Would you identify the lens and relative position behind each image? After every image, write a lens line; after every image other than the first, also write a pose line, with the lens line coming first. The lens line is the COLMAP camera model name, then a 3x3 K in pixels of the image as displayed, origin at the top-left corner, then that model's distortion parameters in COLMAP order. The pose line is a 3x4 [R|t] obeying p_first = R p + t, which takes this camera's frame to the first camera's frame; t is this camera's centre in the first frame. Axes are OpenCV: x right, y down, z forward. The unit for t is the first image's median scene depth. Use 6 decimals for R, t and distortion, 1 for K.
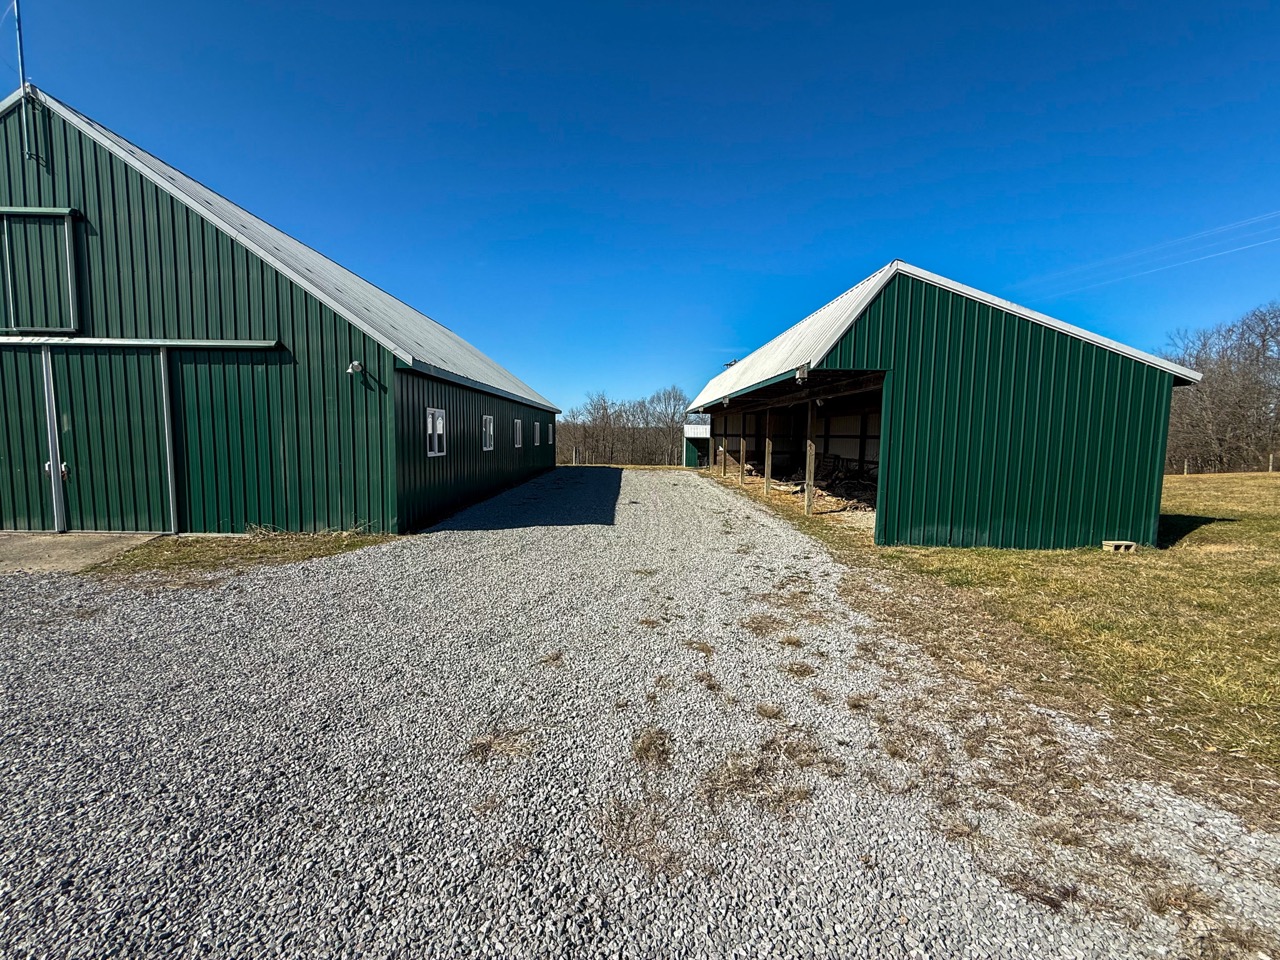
lens RADIAL K [[510.7, 0, 640.0], [0, 510.7, 480.0], [0, 0, 1]] dist [-0.001855, 0.000213]
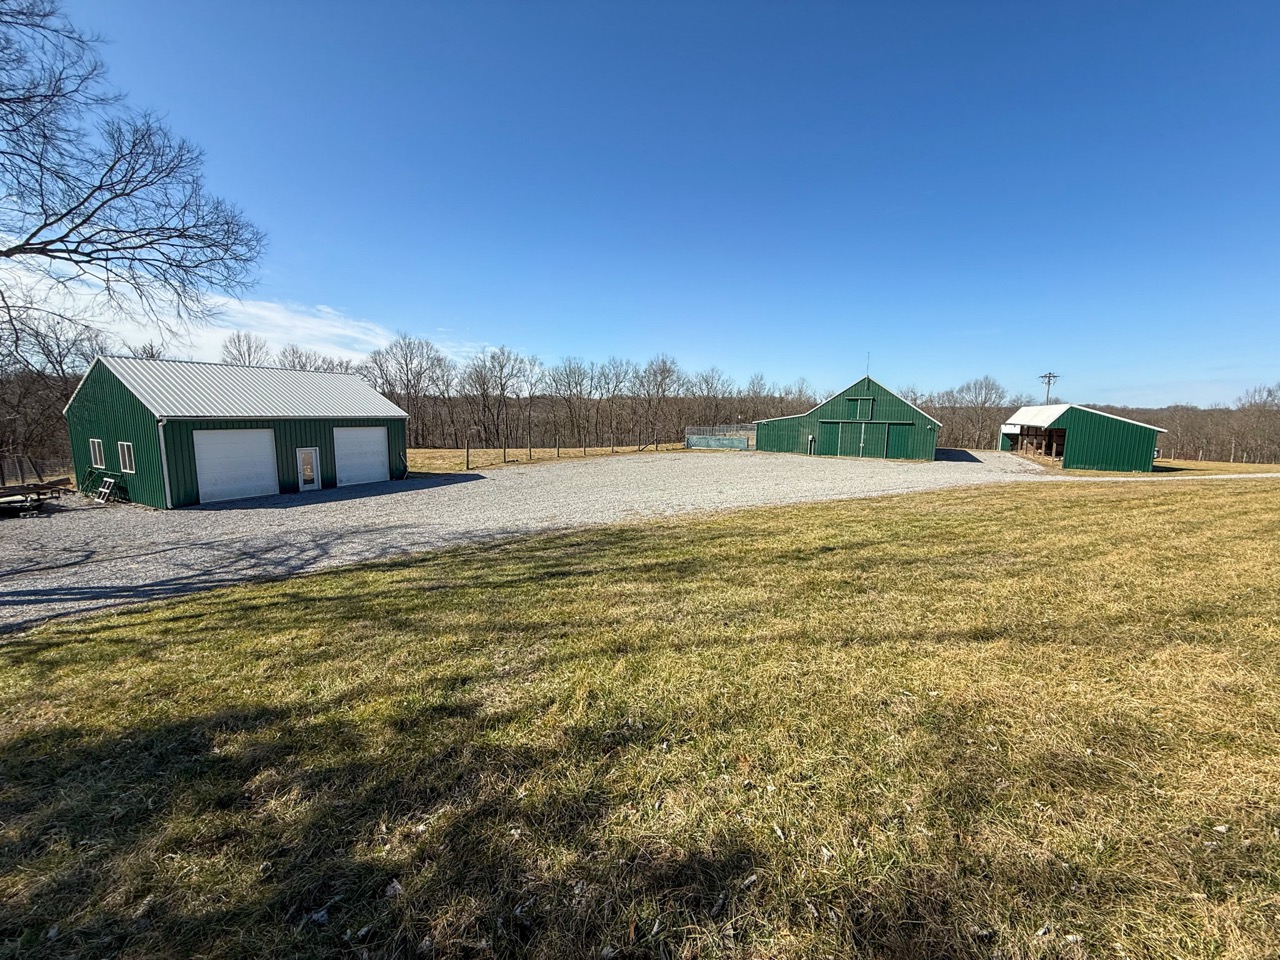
lens RADIAL K [[510.7, 0, 640.0], [0, 510.7, 480.0], [0, 0, 1]] dist [-0.001855, 0.000213]
pose [[0.873311, 0.069306, -0.482208, -0.335757], [-0.049024, 0.997307, 0.054554, 0.094223], [0.484690, -0.024003, 0.874357, -2.685854]]
